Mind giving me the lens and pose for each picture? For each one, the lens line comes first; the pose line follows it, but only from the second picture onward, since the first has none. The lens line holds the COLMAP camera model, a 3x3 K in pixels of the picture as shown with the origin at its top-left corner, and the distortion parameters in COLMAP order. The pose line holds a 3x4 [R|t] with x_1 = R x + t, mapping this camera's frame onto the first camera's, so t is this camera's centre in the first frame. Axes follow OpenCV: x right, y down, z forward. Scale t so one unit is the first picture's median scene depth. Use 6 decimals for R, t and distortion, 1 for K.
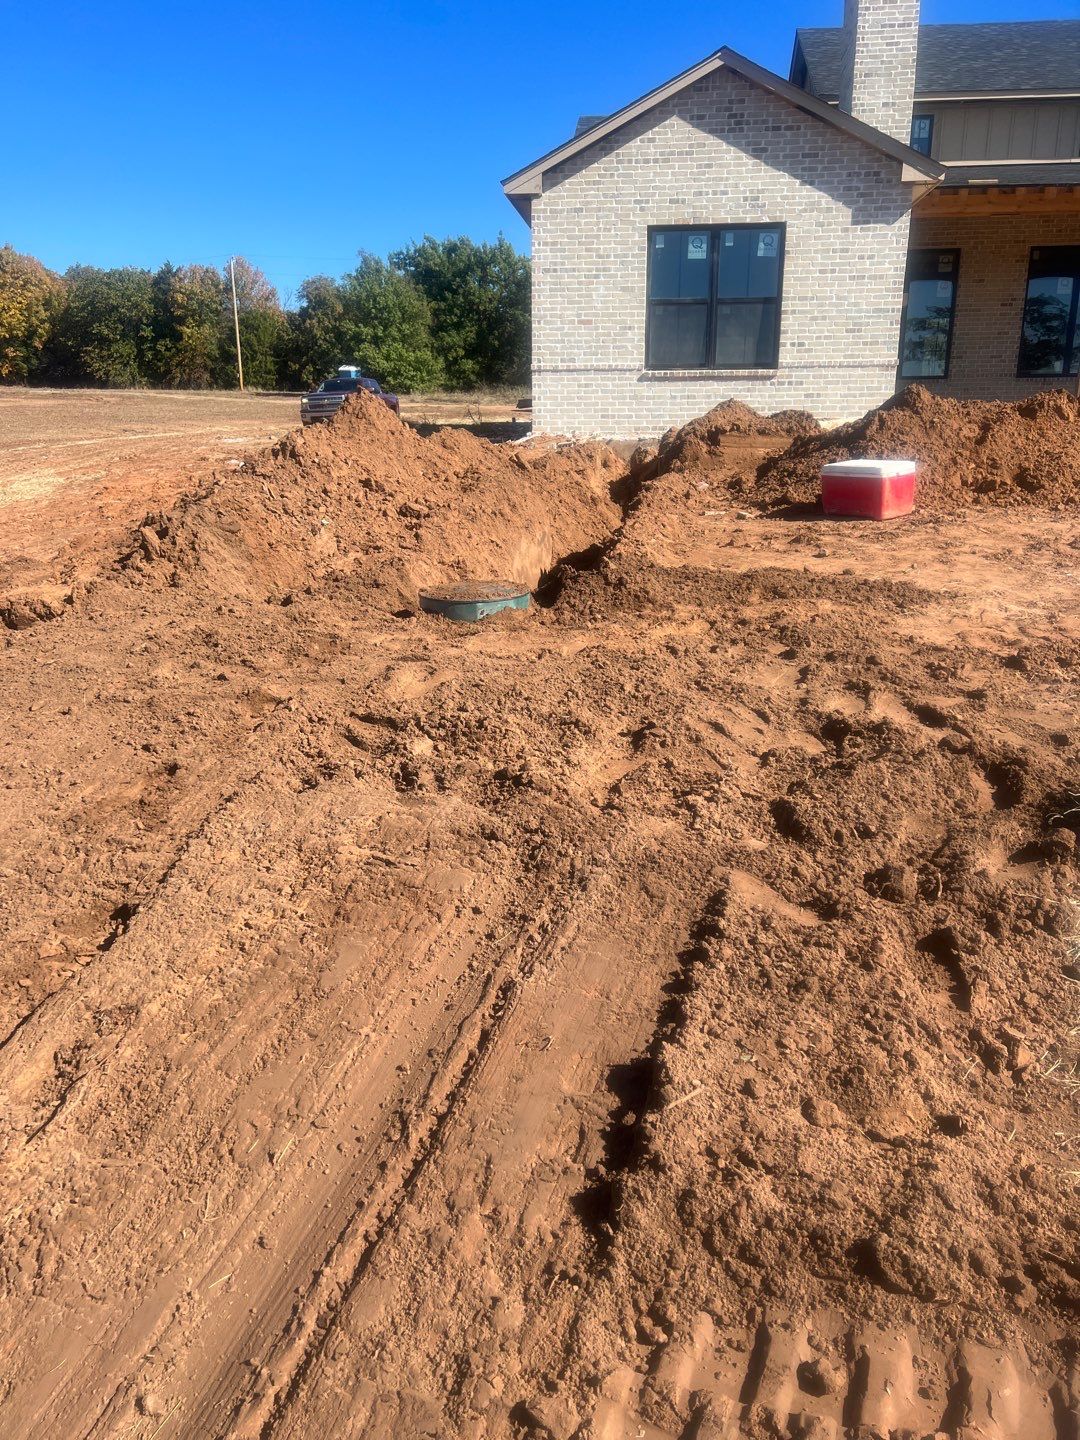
lens RADIAL K [[1053.4, 0, 550.9], [0, 1053.4, 745.5], [0, 0, 1]] dist [0.064660, -0.062191]
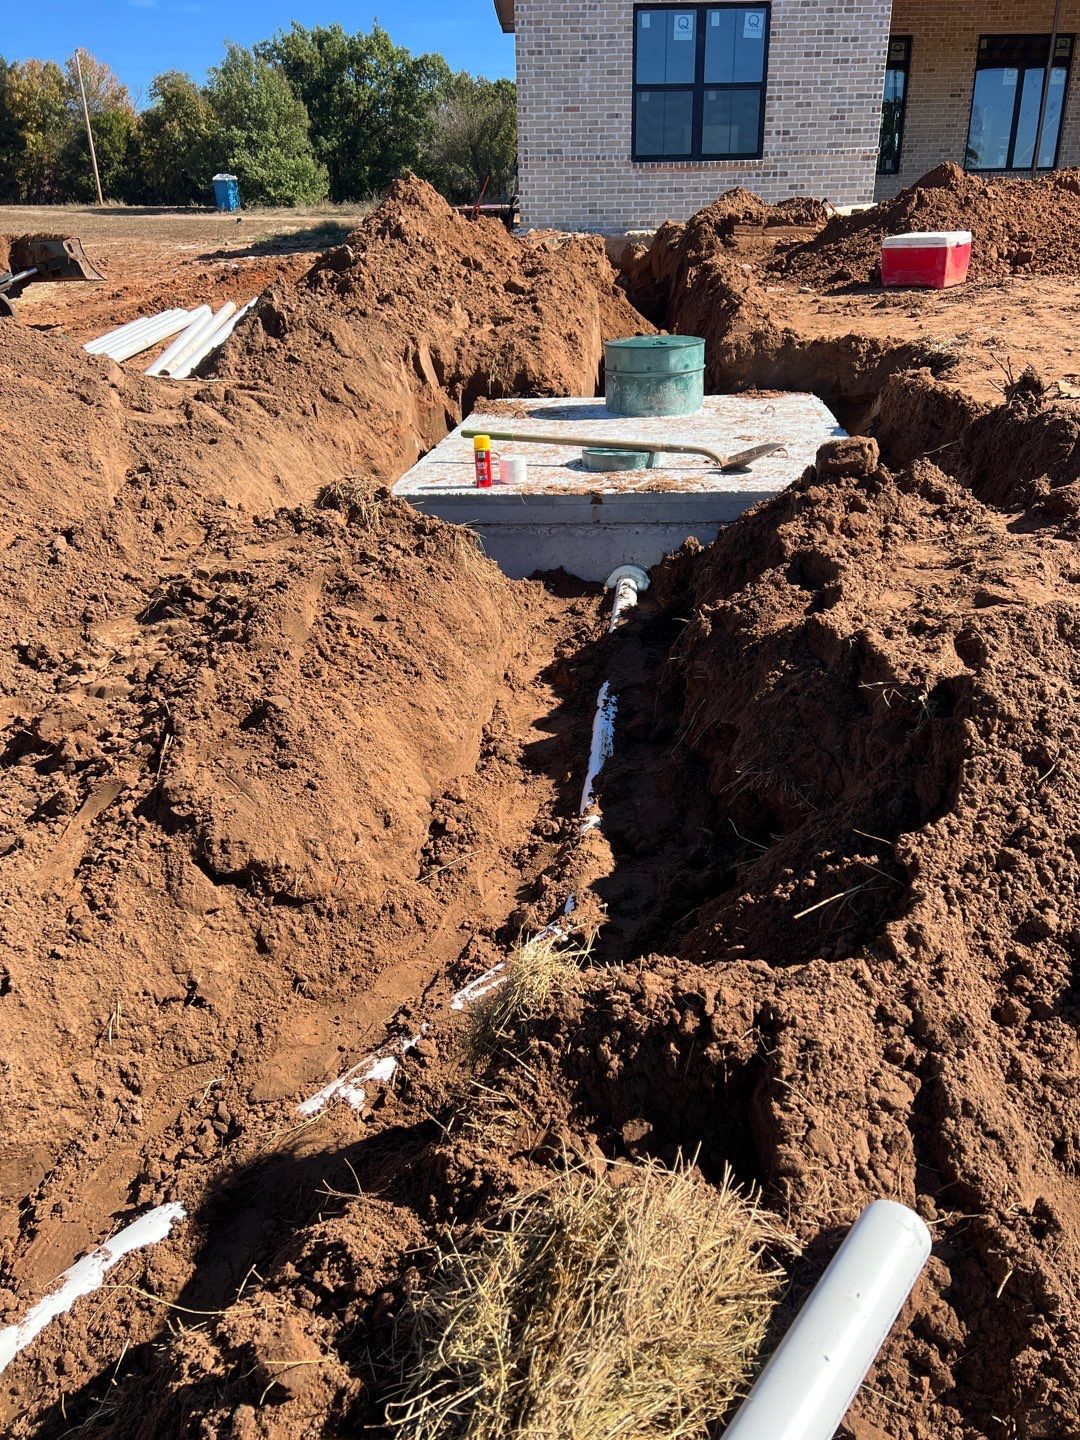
lens RADIAL K [[1053.4, 0, 550.9], [0, 1053.4, 745.5], [0, 0, 1]] dist [0.064660, -0.062191]
pose [[0.994250, -0.056454, 0.090996, -0.112504], [0.042636, 0.988185, 0.147218, 0.039034], [-0.098232, -0.142492, 0.984909, -0.061069]]
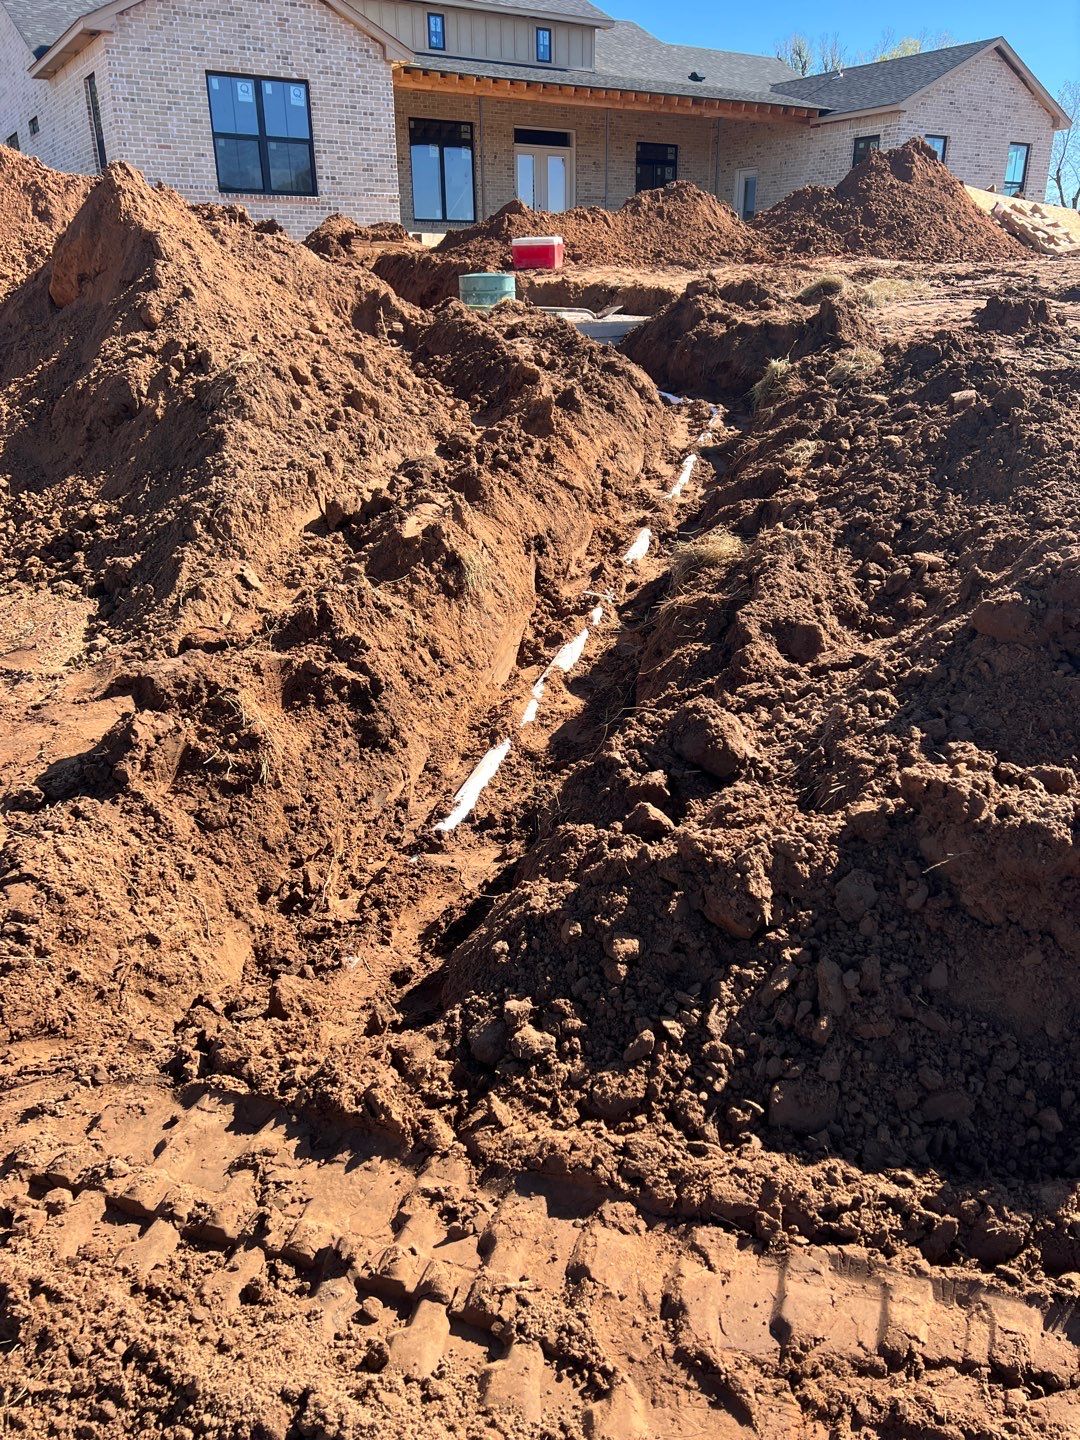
lens RADIAL K [[1053.4, 0, 550.9], [0, 1053.4, 745.5], [0, 0, 1]] dist [0.064660, -0.062191]
pose [[0.787364, -0.242611, 0.566744, -0.488321], [0.183706, 0.969878, 0.159966, 0.152497], [-0.588482, -0.021837, 0.808216, -0.267196]]
